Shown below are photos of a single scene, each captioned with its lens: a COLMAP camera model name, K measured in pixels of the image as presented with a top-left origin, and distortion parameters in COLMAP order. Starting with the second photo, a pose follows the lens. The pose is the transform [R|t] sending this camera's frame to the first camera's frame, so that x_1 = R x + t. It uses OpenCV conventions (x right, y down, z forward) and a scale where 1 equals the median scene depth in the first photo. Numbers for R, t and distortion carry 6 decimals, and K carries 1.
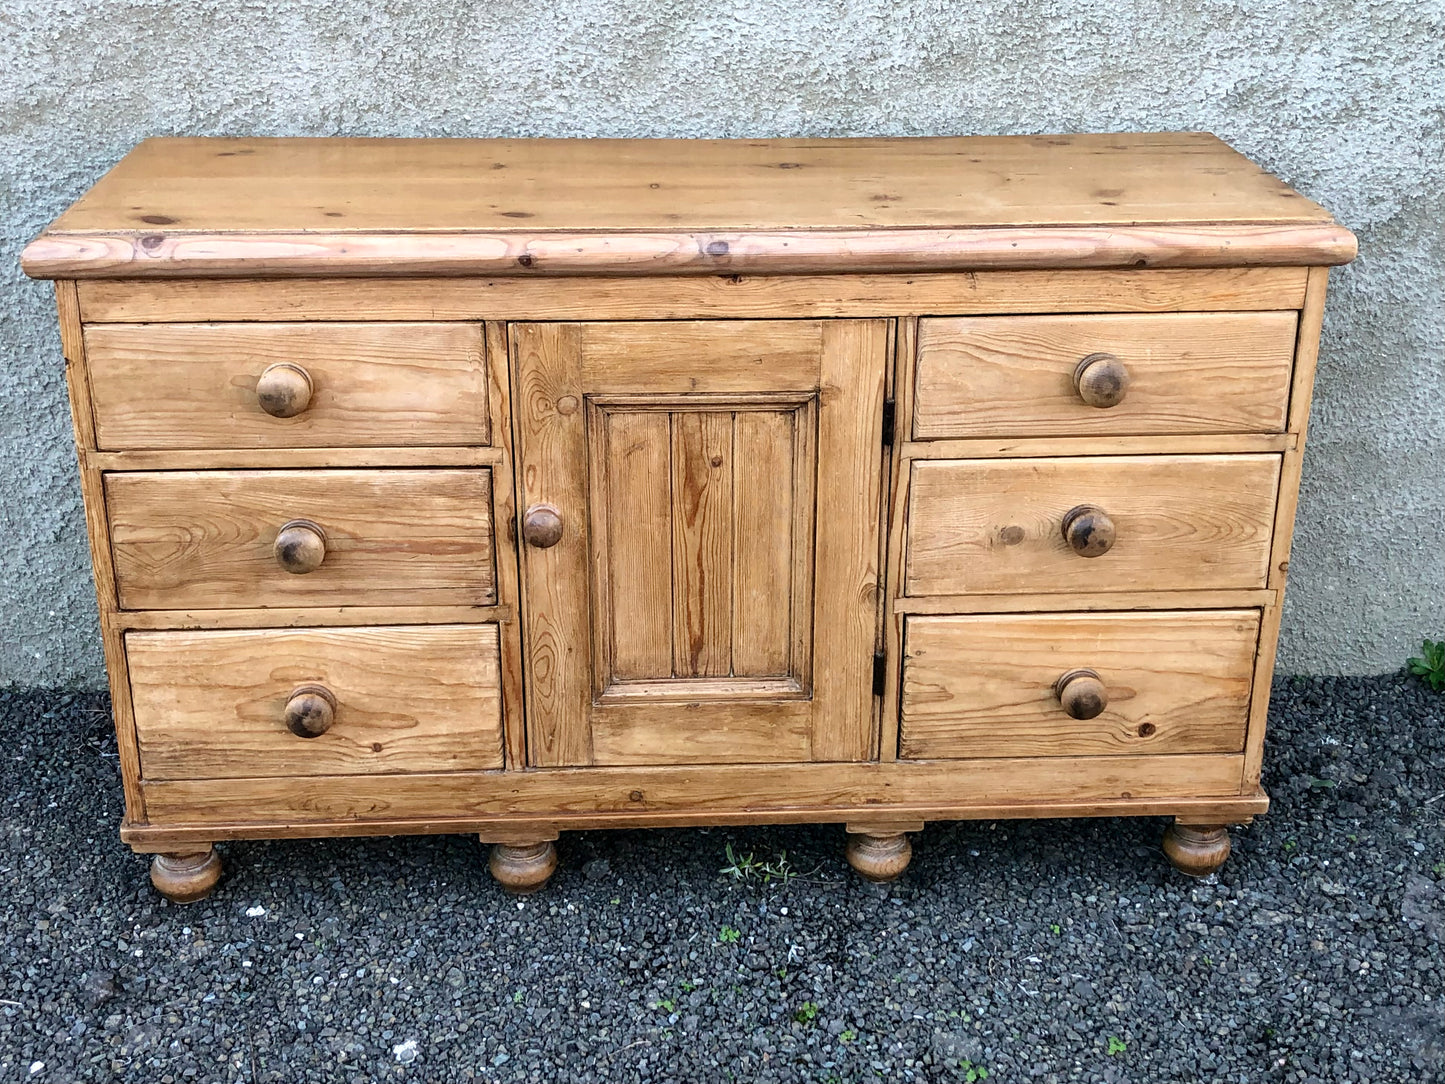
lens RADIAL K [[1849.3, 0, 727.6], [0, 1849.3, 512.4], [0, 0, 1]] dist [0.128504, -0.416952]
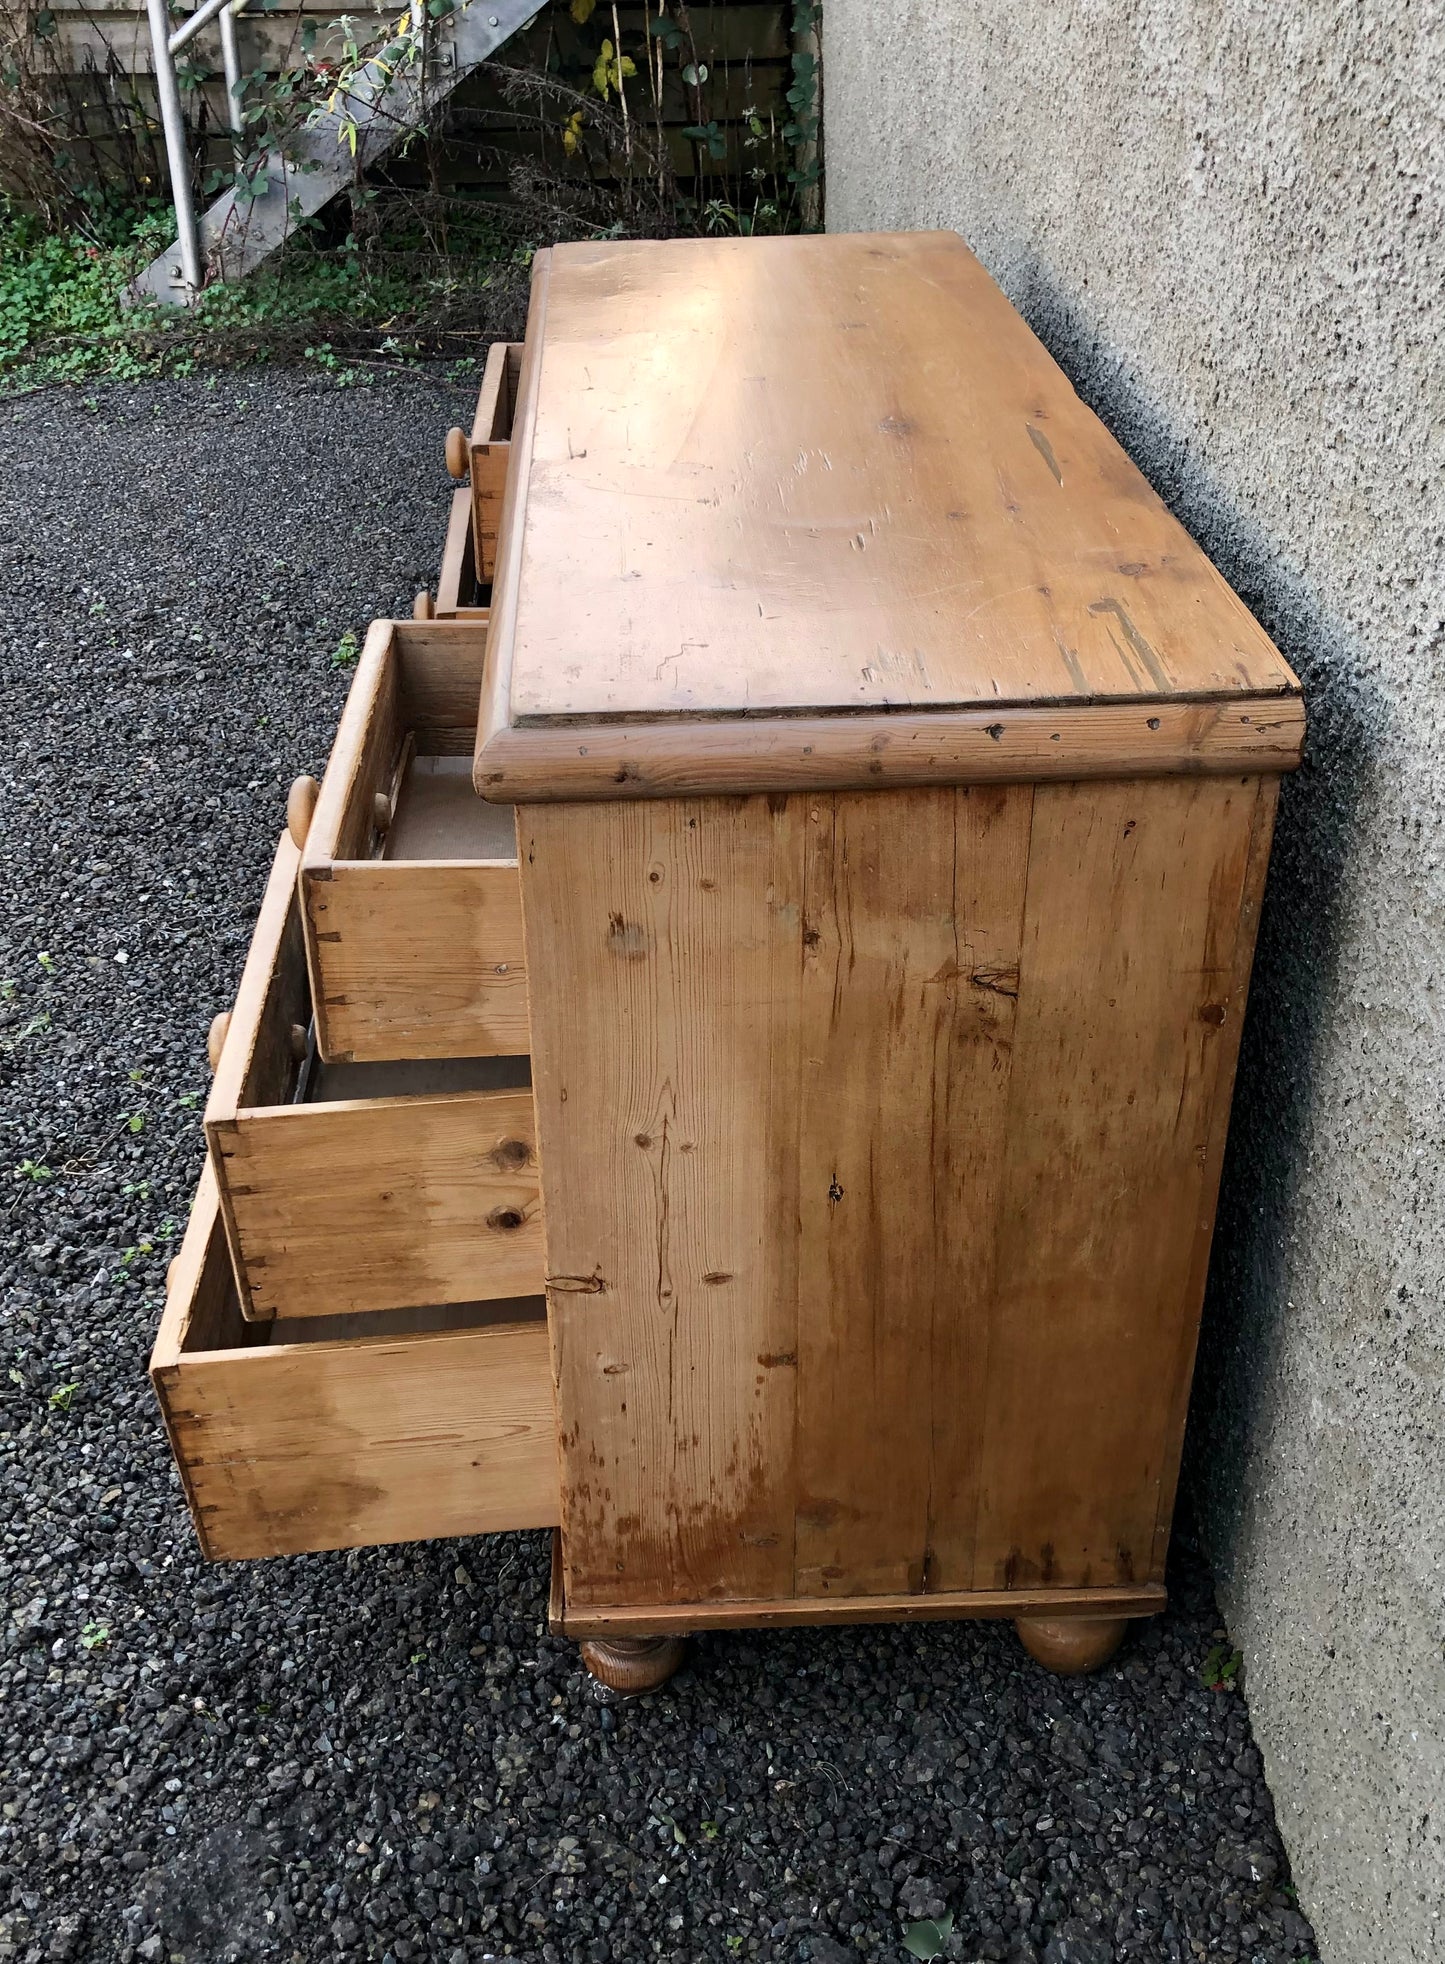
lens RADIAL K [[1982.2, 0, 692.0], [0, 1982.2, 961.2], [0, 0, 1]] dist [0.107738, -0.321749]
pose [[-0.018265, 0.498564, -0.866661, 0.747957], [-0.374344, 0.800348, 0.468306, -0.339648], [0.927110, 0.332983, 0.172016, 0.861754]]
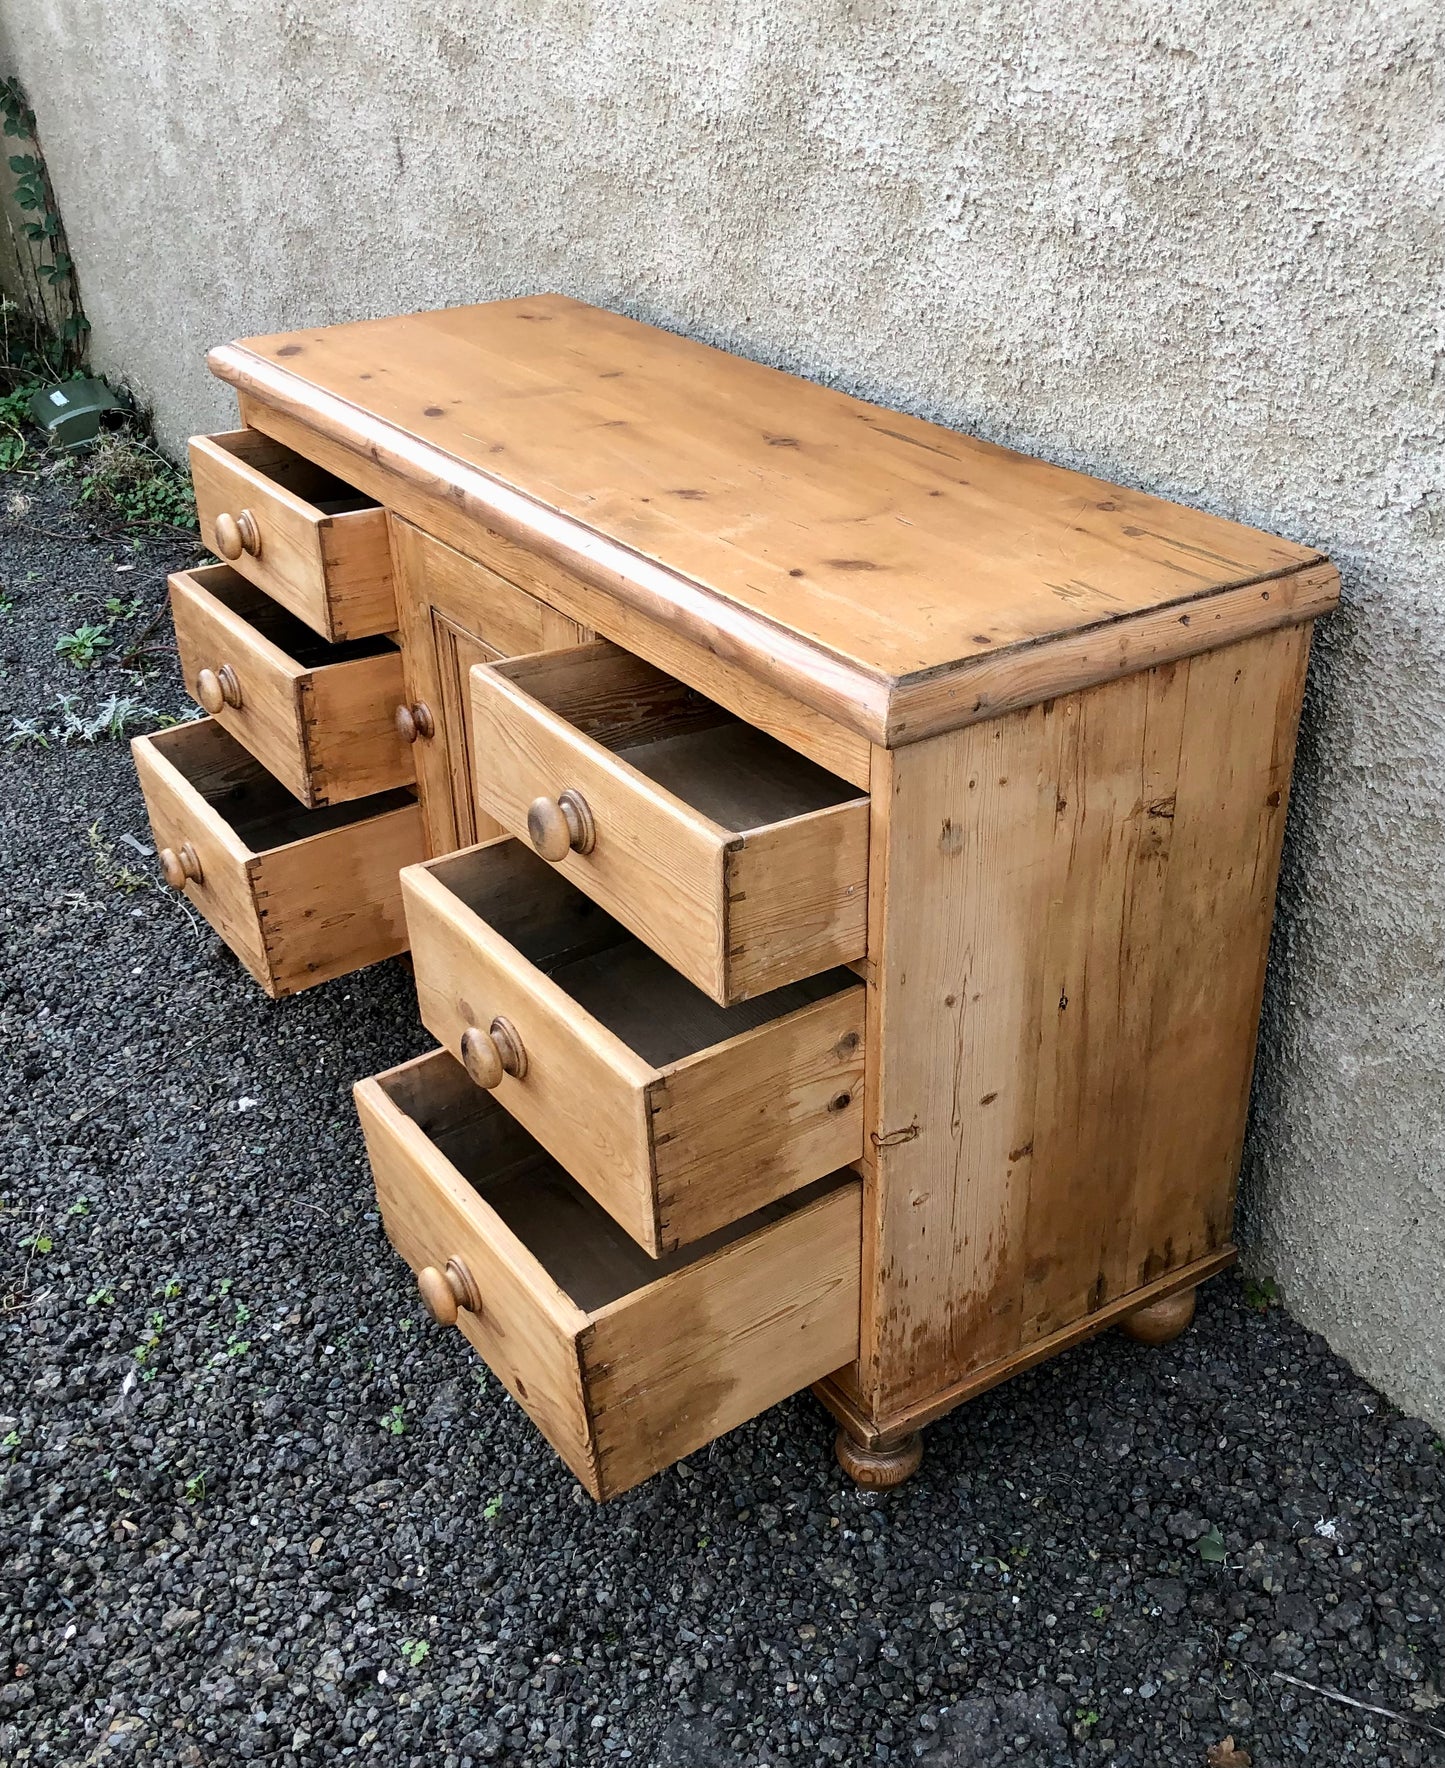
lens RADIAL K [[1862.8, 0, 744.1], [0, 1862.8, 860.3], [0, 0, 1]] dist [0.084697, -0.238202]
pose [[0.499921, 0.393335, -0.771600, 0.743396], [-0.321754, 0.911505, 0.256189, -0.222607], [0.804086, 0.120191, 0.582237, 0.508897]]
